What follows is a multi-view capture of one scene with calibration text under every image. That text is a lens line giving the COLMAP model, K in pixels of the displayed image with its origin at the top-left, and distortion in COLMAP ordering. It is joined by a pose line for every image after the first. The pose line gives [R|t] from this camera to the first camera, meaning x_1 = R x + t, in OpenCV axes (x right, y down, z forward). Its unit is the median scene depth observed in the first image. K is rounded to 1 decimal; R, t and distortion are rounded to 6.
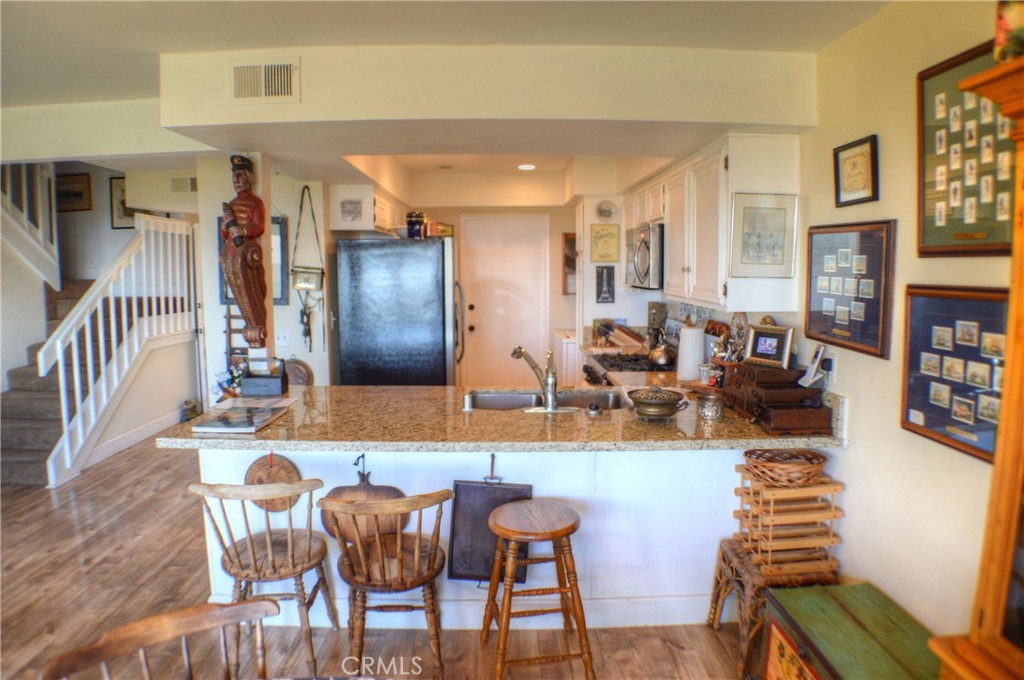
lens RADIAL K [[623.2, 0, 508.6], [0, 623.2, 329.2], [0, 0, 1]] dist [-0.132288, 0.032611]
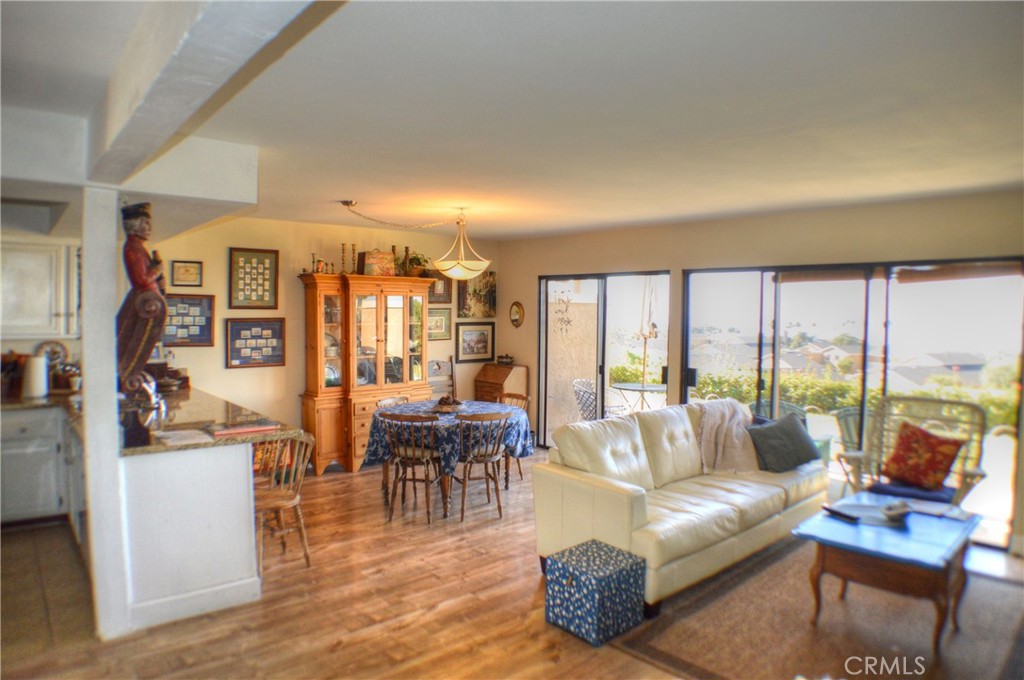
lens RADIAL K [[623.2, 0, 508.6], [0, 623.2, 329.2], [0, 0, 1]] dist [-0.132288, 0.032611]
pose [[-0.652504, -0.025089, 0.757370, -2.021846], [0.065891, 0.993788, 0.089688, -0.161806], [-0.754915, 0.108426, -0.646798, 1.533627]]
